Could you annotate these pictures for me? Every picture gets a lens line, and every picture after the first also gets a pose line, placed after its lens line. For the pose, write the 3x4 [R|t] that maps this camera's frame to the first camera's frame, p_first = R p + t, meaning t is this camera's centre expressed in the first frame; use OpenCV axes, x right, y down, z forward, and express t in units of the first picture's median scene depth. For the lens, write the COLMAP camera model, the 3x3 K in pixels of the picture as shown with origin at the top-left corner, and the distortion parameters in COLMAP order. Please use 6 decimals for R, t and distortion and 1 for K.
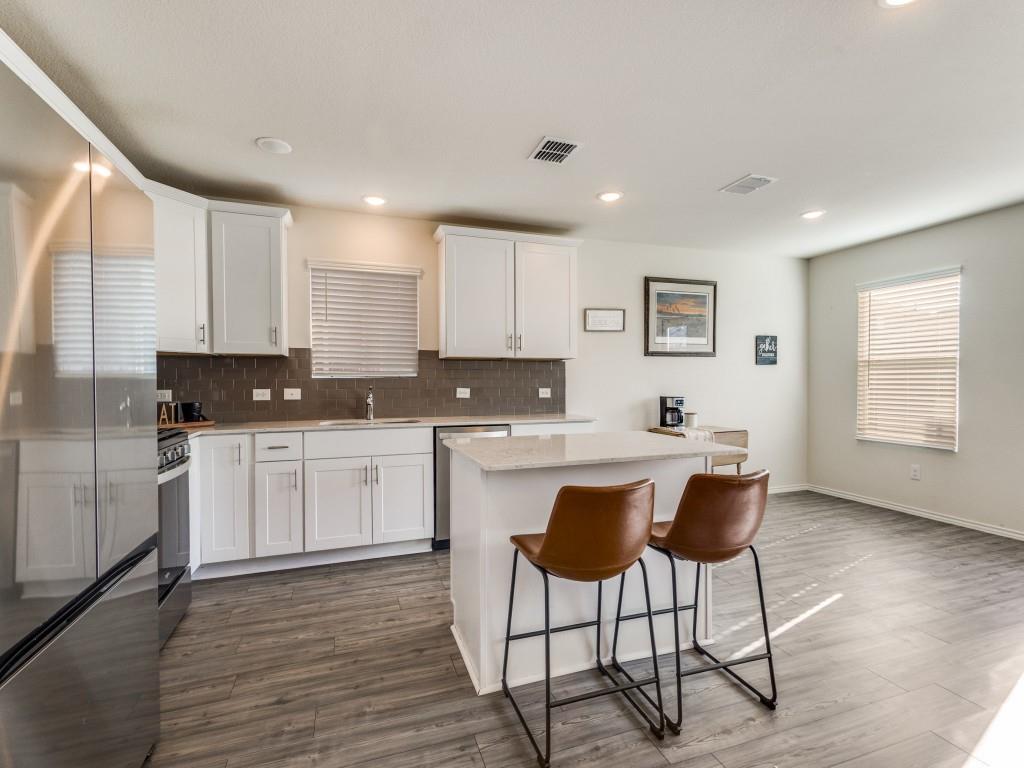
lens RADIAL K [[476.4, 0, 512.3], [0, 476.4, 386.9], [0, 0, 1]] dist [0.018986, -0.004054]
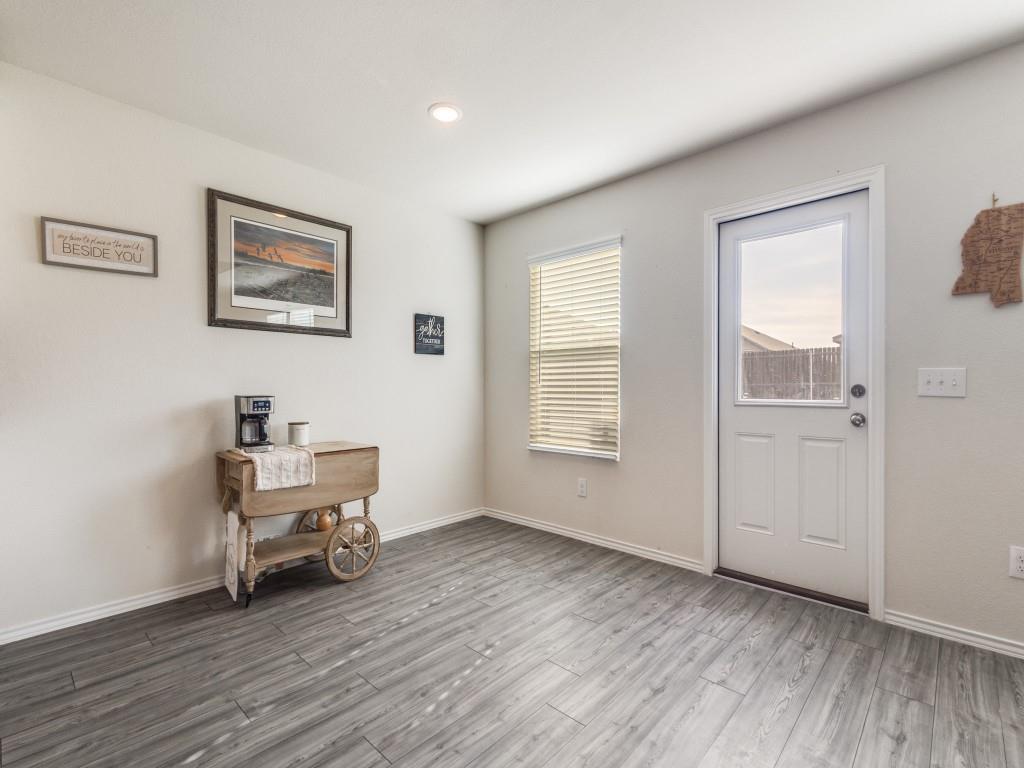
lens RADIAL K [[476.4, 0, 514.1], [0, 476.4, 388.9], [0, 0, 1]] dist [0.018986, -0.004054]
pose [[0.884622, 0.005004, 0.466282, 0.378359], [0.002480, 0.999878, -0.015436, 0.024165], [-0.466302, 0.014811, 0.884502, 0.358036]]
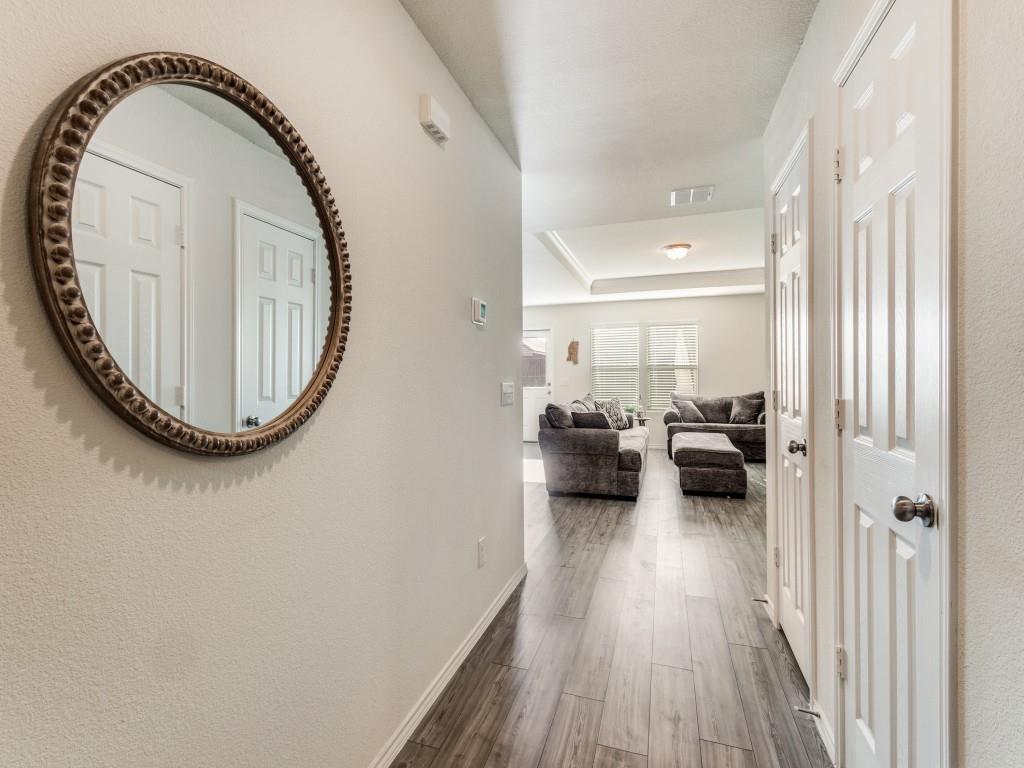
lens RADIAL K [[476.4, 0, 509.3], [0, 476.4, 378.6], [0, 0, 1]] dist [0.018986, -0.004054]
pose [[0.597430, -0.003914, 0.801912, -0.812554], [0.015605, 0.999855, -0.006746, 0.004791], [-0.801769, 0.016544, 0.597404, -0.465283]]
